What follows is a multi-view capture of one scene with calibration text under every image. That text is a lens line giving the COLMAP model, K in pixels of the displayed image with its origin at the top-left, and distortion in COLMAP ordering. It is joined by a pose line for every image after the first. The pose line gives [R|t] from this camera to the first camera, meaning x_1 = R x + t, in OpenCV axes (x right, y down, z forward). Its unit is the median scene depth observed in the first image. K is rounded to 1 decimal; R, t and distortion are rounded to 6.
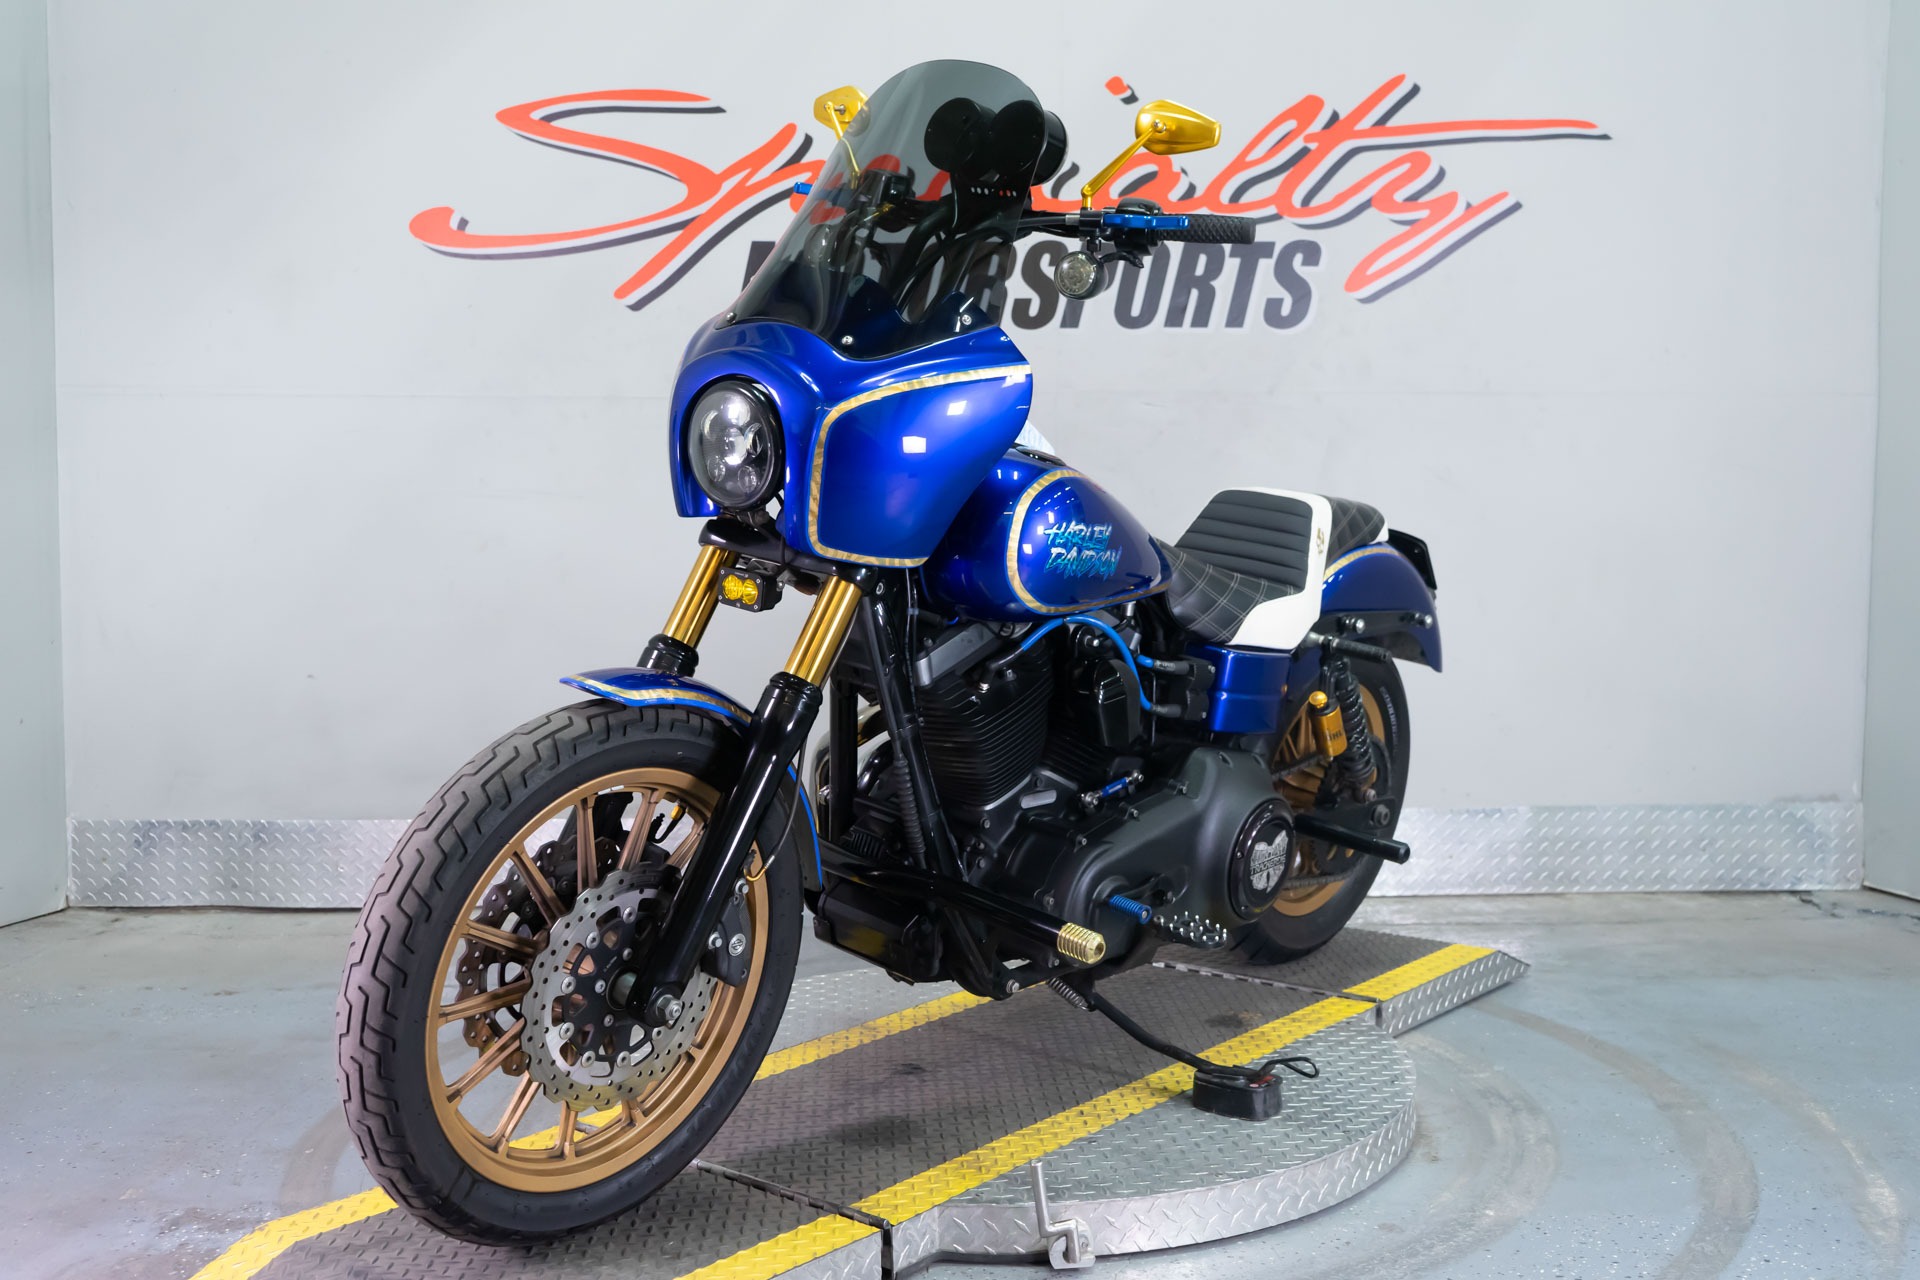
lens RADIAL K [[1956.4, 0, 956.2], [0, 1956.4, 645.8], [0, 0, 1]] dist [0.004149, 0.000000]
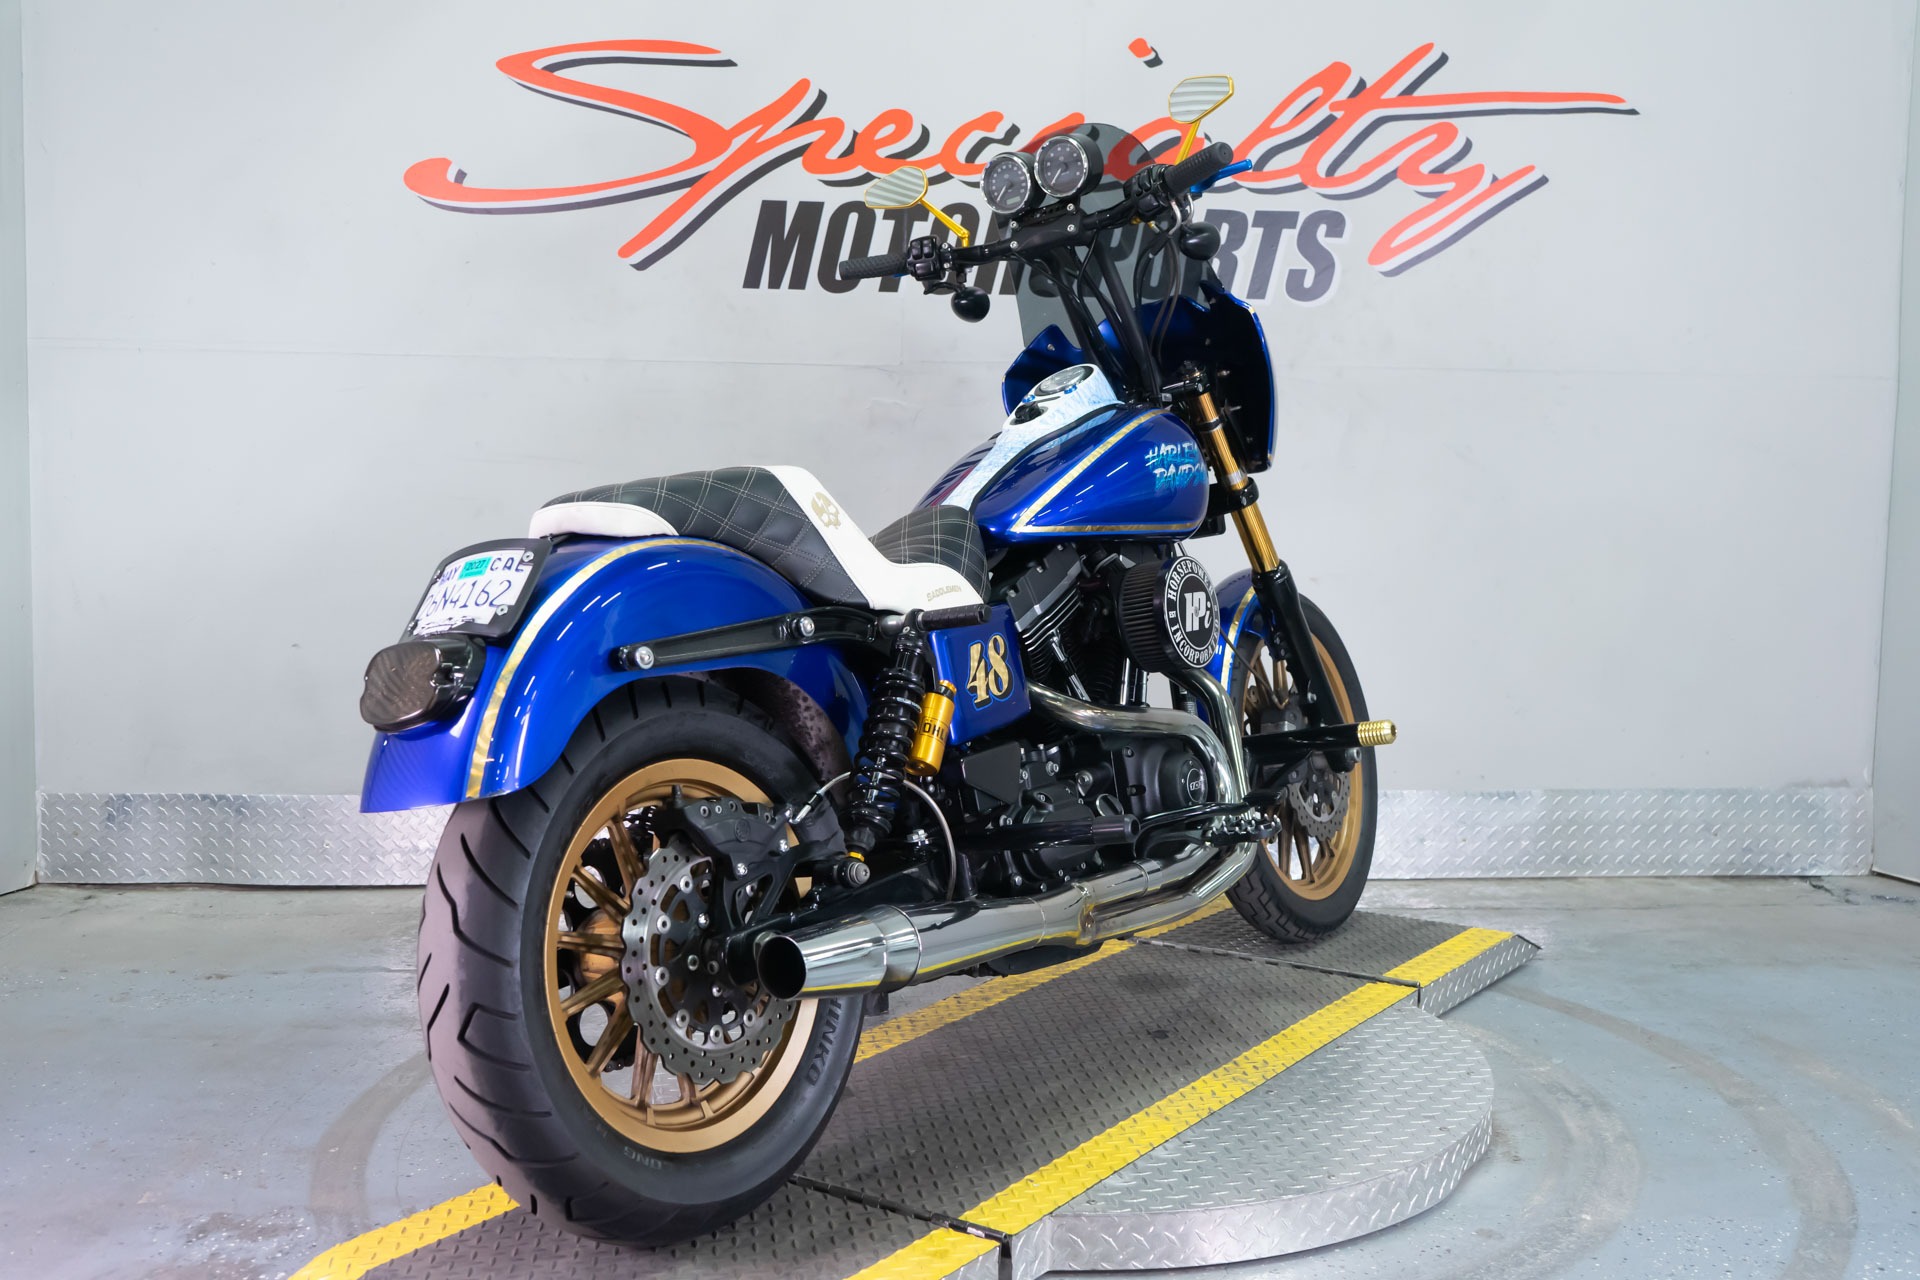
lens RADIAL K [[1956.4, 0, 953.7], [0, 1956.4, 642.3], [0, 0, 1]] dist [0.004149, 0.000000]
pose [[0.998984, 0.010400, 0.043841, -0.050142], [-0.011092, 0.999817, 0.015565, -0.004442], [-0.043671, -0.016035, 0.998917, 0.026226]]
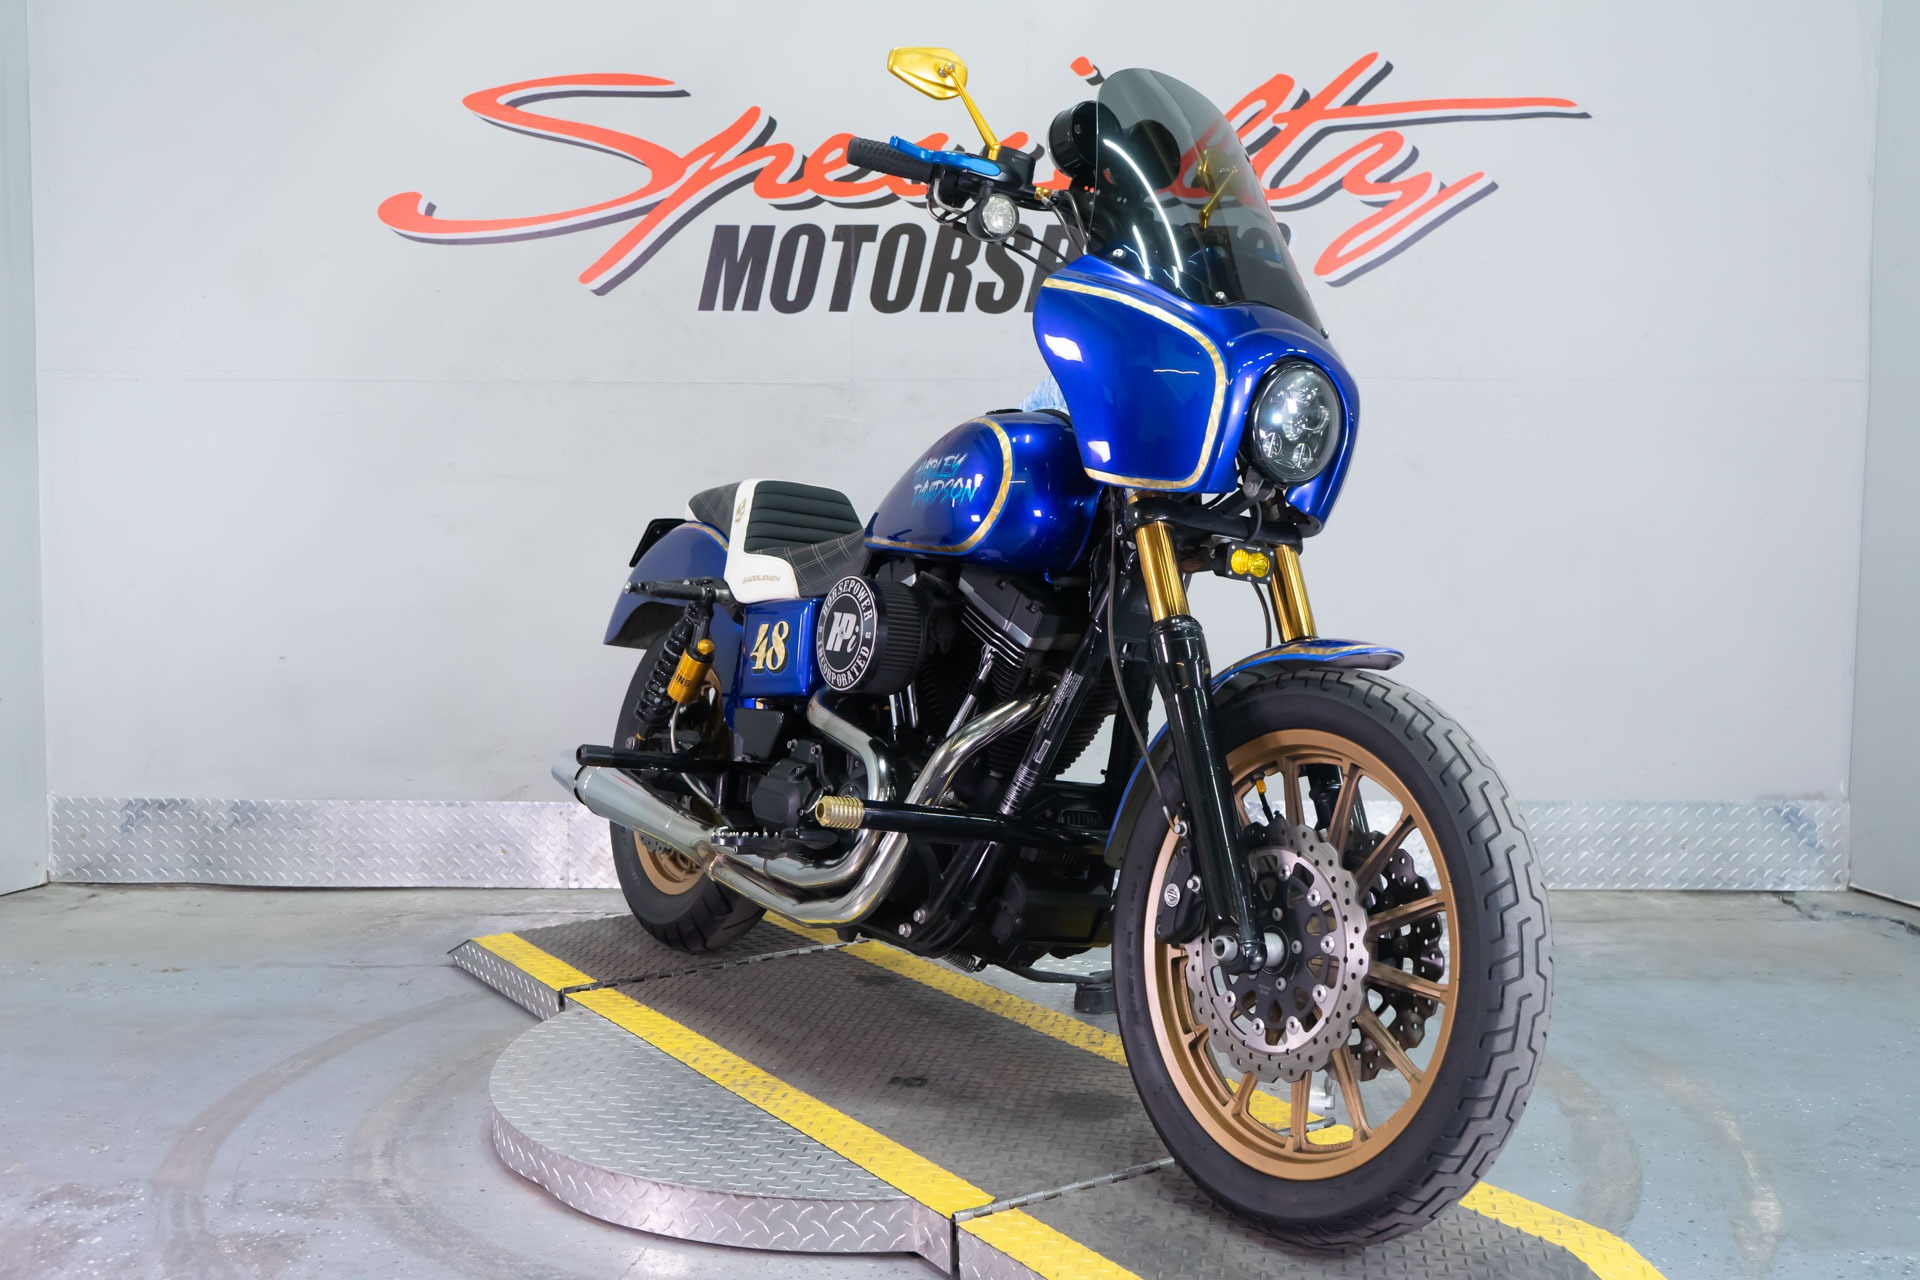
lens RADIAL K [[1956.4, 0, 948.7], [0, 1956.4, 650.5], [0, 0, 1]] dist [0.004149, 0.000000]
pose [[0.998609, 0.008142, -0.052087, 0.067995], [-0.007577, 0.999910, 0.011032, -0.002011], [0.052172, -0.010622, 0.998582, 0.008279]]
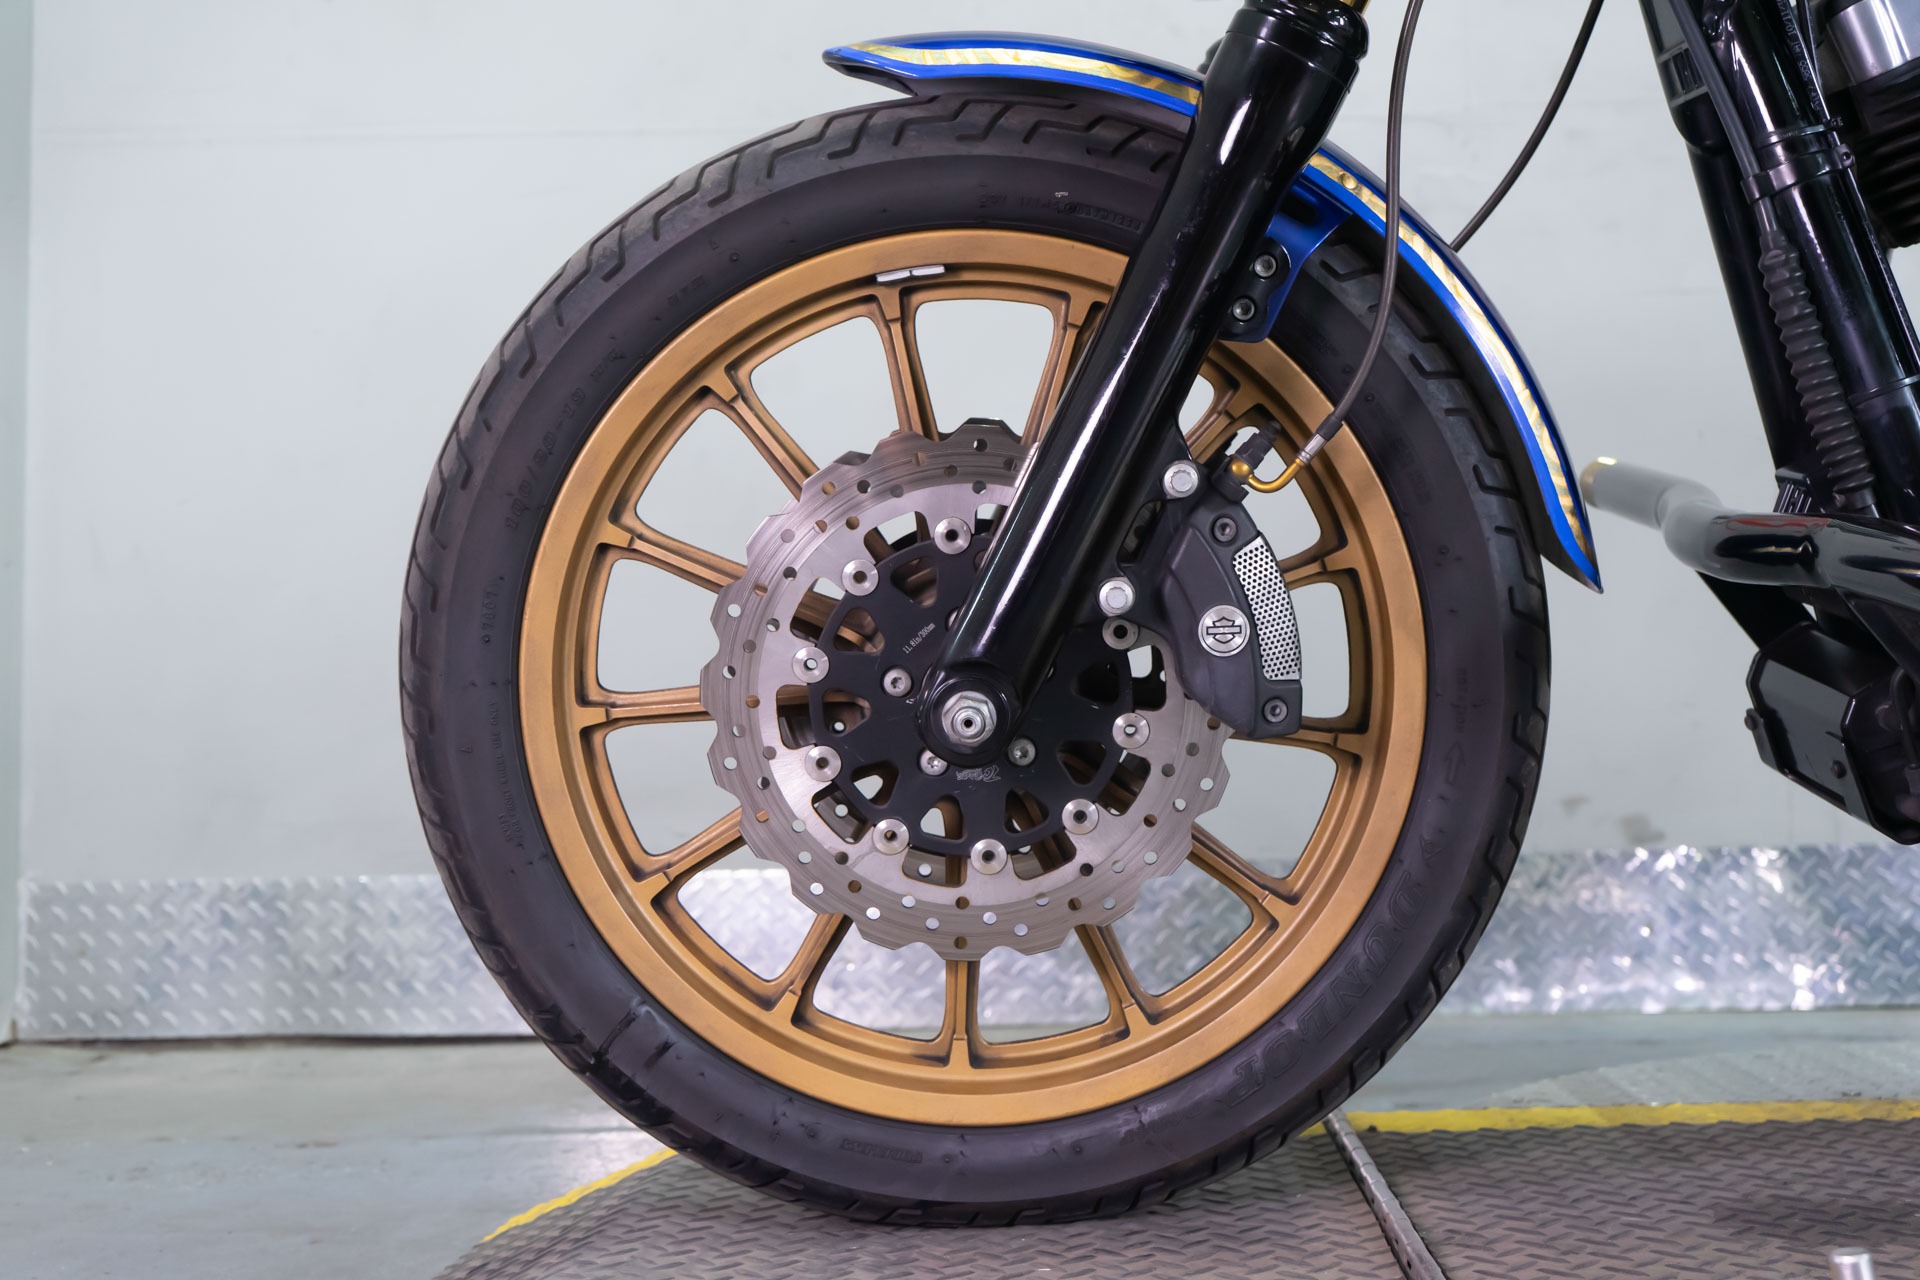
lens RADIAL K [[2056.5, 0, 980.9], [0, 2056.5, 651.7], [0, 0, 1]] dist [-0.027363, 0.000000]
pose [[0.999735, -0.022945, 0.001835, -0.179951], [0.022980, 0.990307, -0.136983, 0.112419], [0.001326, 0.136989, 0.990572, 0.415572]]
